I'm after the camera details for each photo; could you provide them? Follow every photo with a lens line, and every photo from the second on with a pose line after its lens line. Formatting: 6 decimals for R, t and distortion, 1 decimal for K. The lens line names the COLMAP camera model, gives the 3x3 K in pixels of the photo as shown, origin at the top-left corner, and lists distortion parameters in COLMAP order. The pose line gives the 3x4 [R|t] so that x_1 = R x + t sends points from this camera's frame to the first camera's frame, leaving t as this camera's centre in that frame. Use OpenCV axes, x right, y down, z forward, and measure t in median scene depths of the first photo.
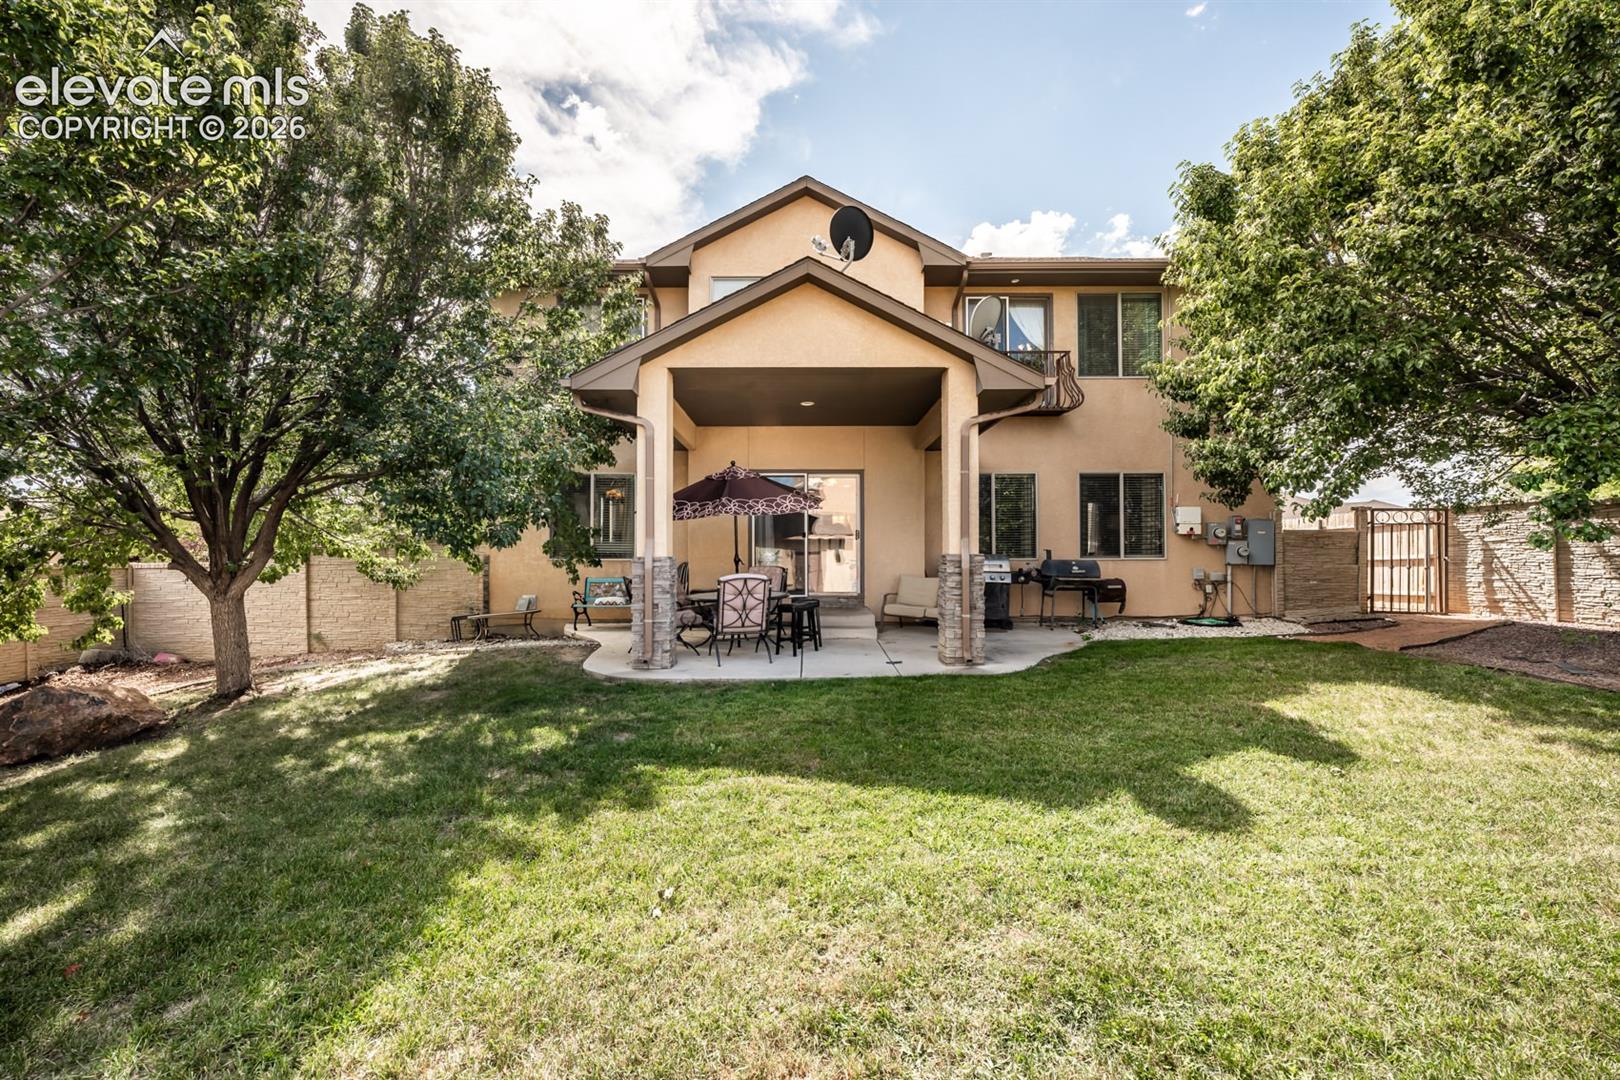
lens RADIAL K [[643.3, 0, 805.0], [0, 643.3, 550.7], [0, 0, 1]] dist [-0.010334, -0.000055]
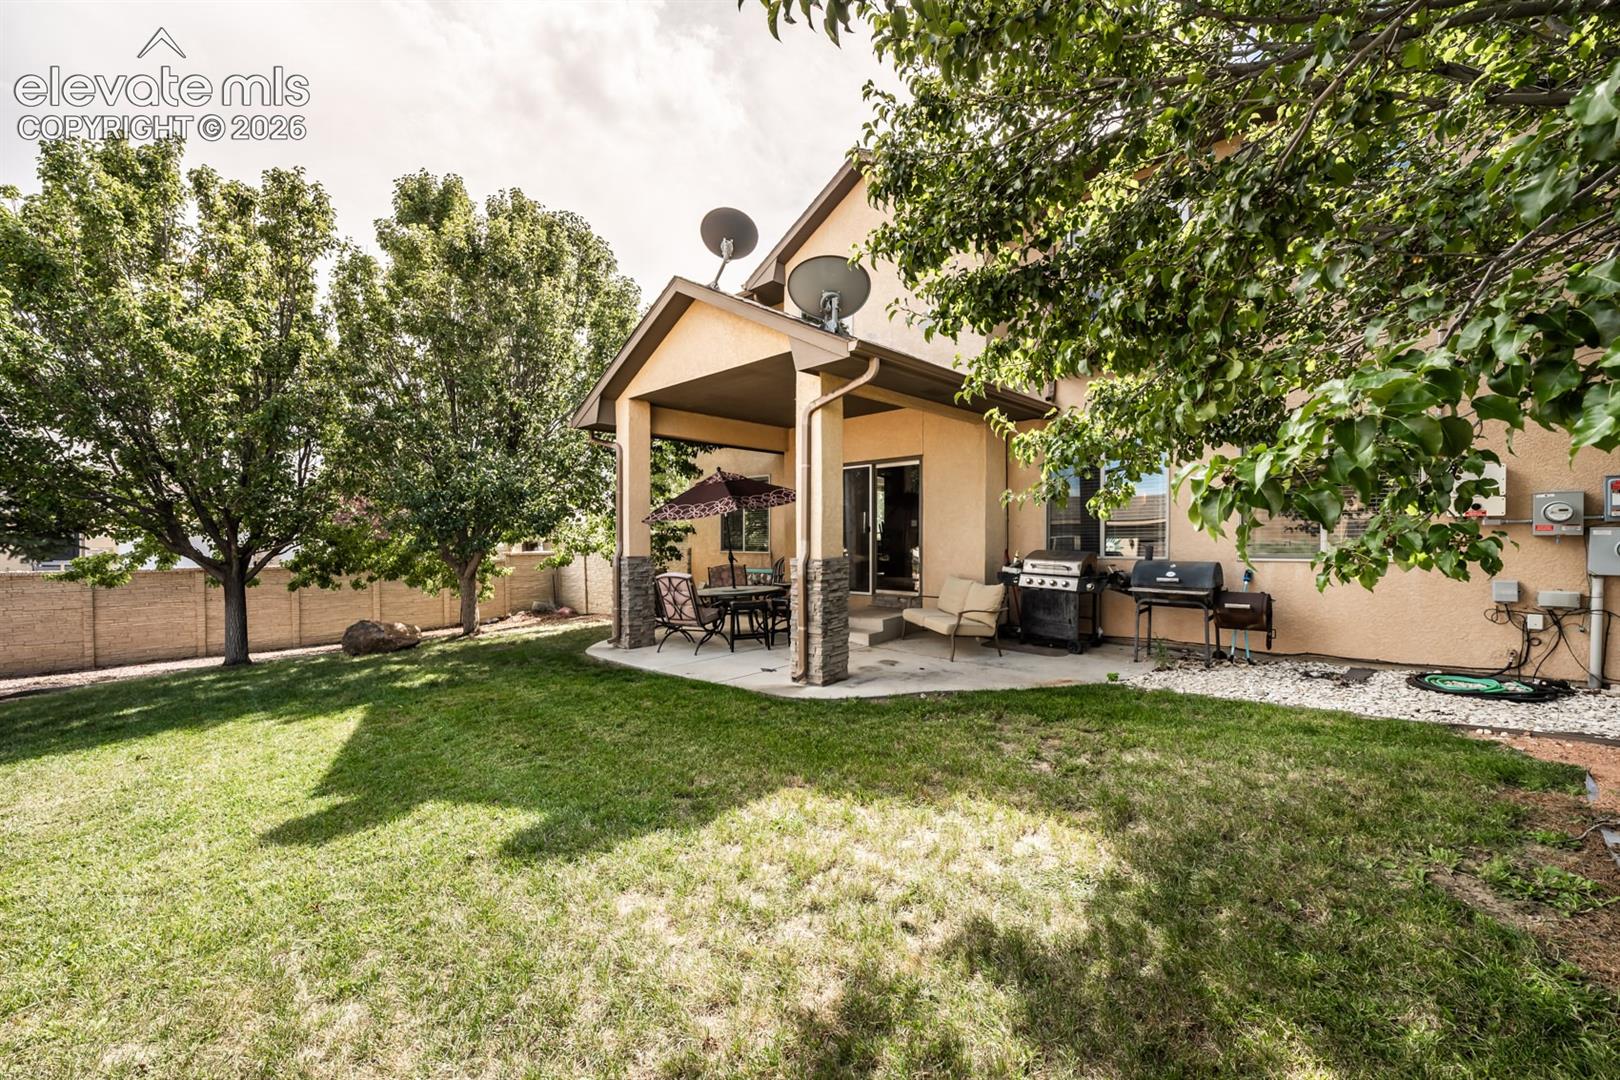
lens RADIAL K [[643.3, 0, 804.9], [0, 643.3, 541.8], [0, 0, 1]] dist [-0.010334, -0.000055]
pose [[0.734119, -0.000369, -0.679021, 0.745228], [0.011687, 0.999859, 0.012093, -0.024628], [0.678920, -0.016813, 0.734019, 0.305907]]
